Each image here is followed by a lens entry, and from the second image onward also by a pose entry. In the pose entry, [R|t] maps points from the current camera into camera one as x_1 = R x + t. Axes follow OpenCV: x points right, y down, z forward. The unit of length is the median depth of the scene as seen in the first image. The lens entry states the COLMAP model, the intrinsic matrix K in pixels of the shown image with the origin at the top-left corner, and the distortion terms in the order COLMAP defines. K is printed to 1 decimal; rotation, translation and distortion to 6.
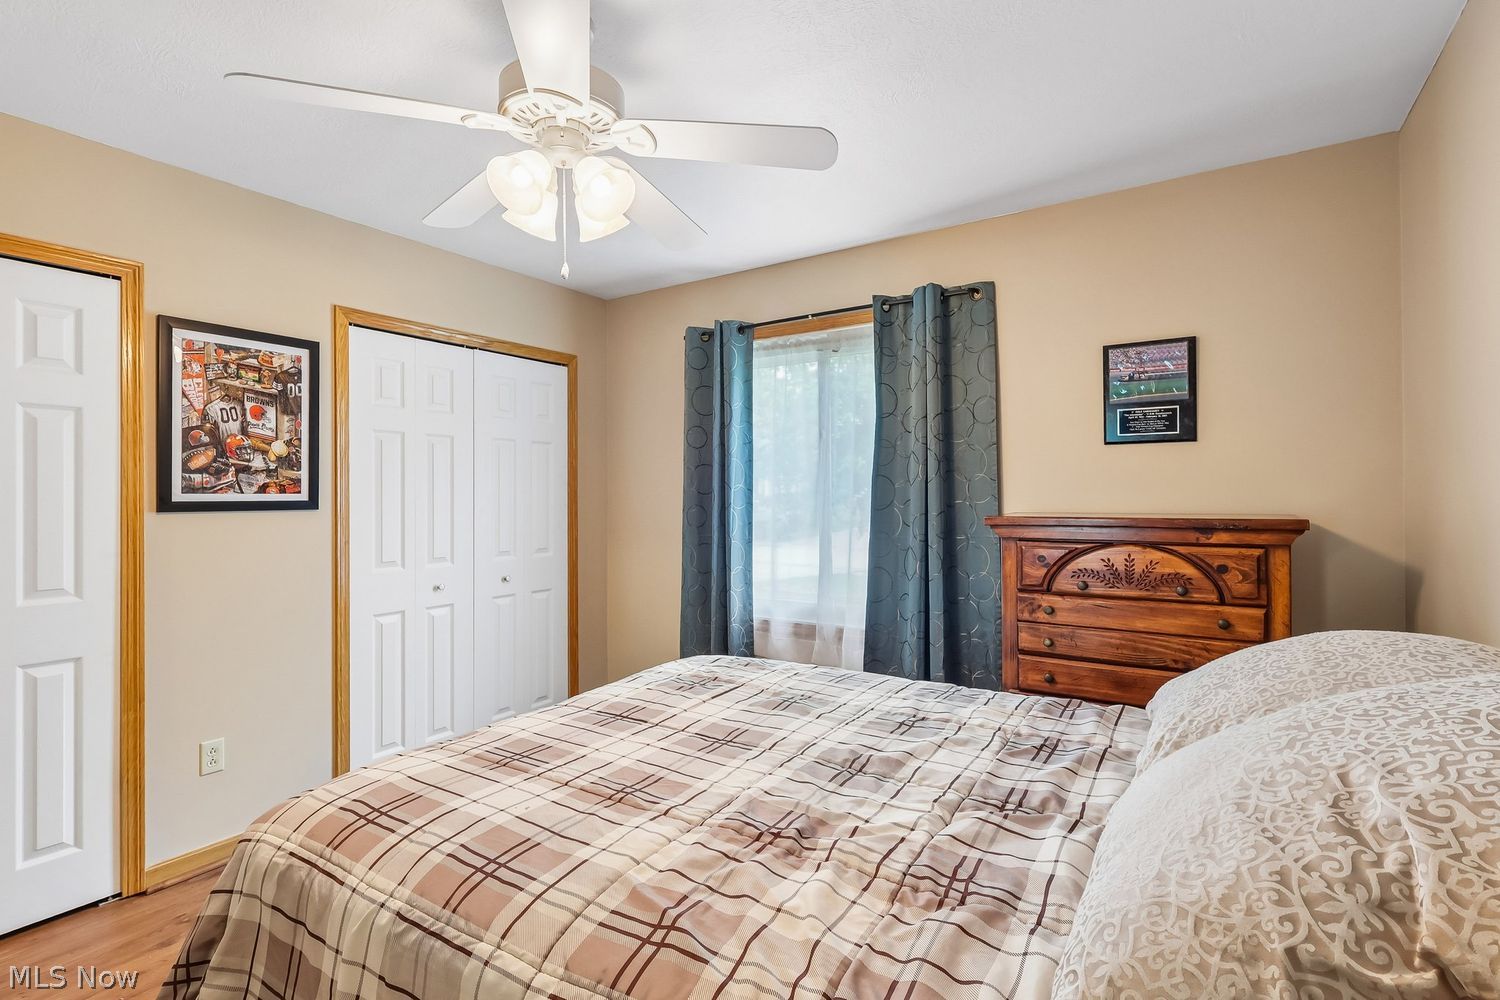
lens RADIAL K [[694.0, 0, 762.6], [0, 694.0, 492.2], [0, 0, 1]] dist [-0.000271, -0.000877]
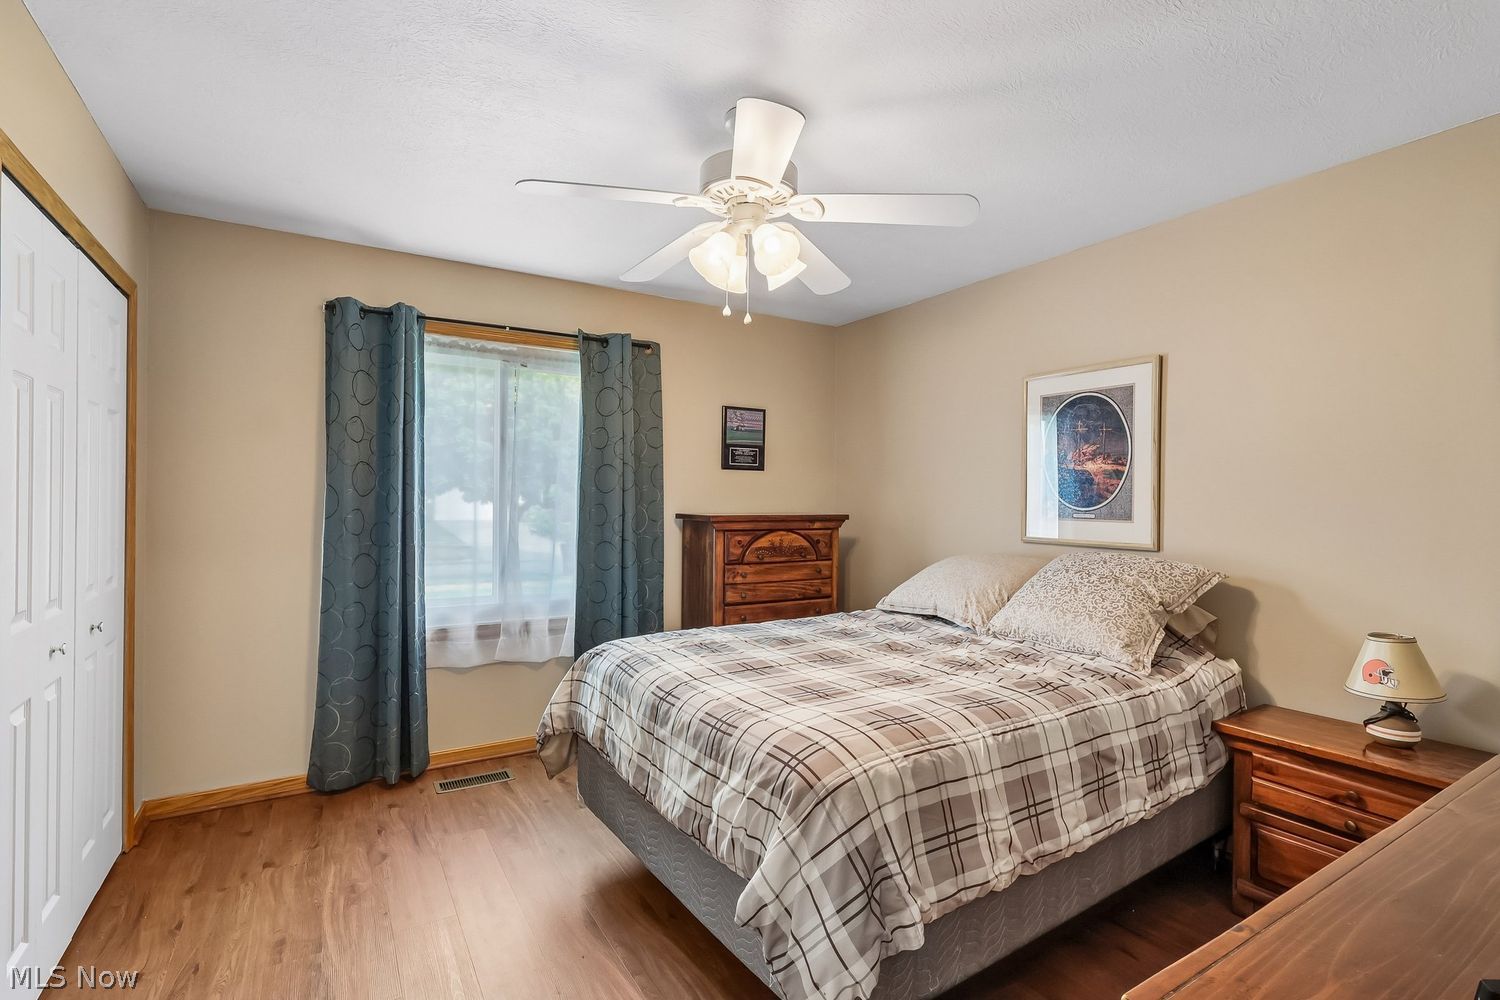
lens RADIAL K [[694.0, 0, 716.7], [0, 694.0, 497.5], [0, 0, 1]] dist [-0.000271, -0.000877]
pose [[0.456761, 0.013550, 0.889486, -0.939943], [-0.012769, 0.999881, -0.008675, 0.009152], [-0.889498, -0.007395, 0.456879, 0.316594]]
